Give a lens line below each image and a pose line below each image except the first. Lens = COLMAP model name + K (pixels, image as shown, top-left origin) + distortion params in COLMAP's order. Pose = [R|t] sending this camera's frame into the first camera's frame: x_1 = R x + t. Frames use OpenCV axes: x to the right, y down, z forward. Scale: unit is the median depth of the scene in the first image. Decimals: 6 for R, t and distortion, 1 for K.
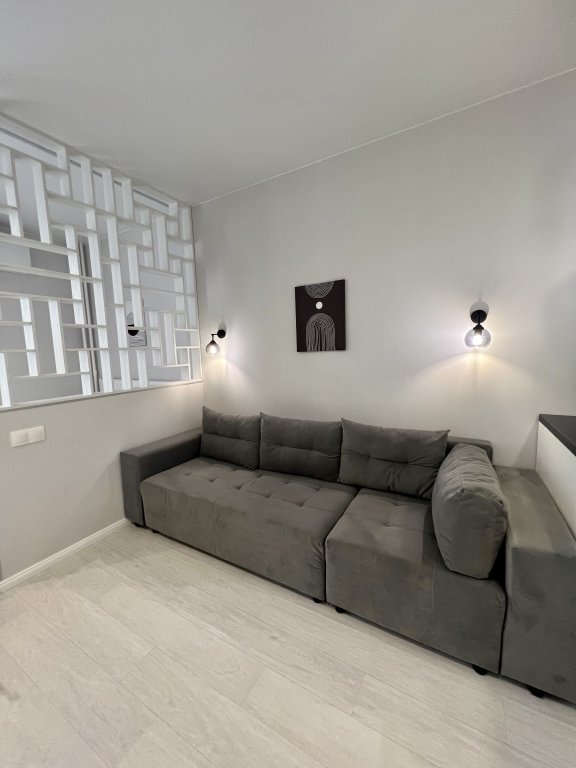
lens RADIAL K [[306.4, 0, 287.6], [0, 306.4, 384.3], [0, 0, 1]] dist [-0.002363, -0.000131]
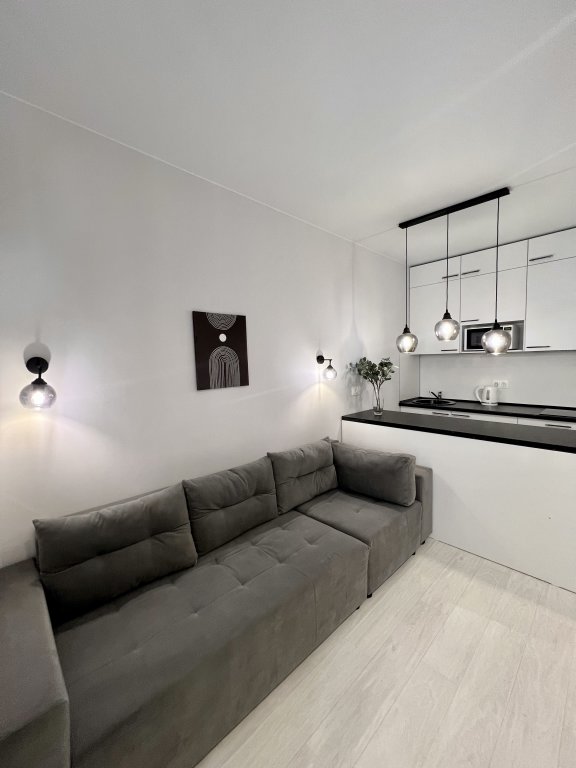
lens RADIAL K [[310.4, 0, 288.9], [0, 310.4, 382.7], [0, 0, 1]] dist [0.001504, -0.000141]
pose [[0.279207, -0.038072, 0.959476, -0.748158], [0.127894, 0.991786, 0.002137, -0.105035], [-0.951676, 0.122114, 0.281783, 0.587842]]
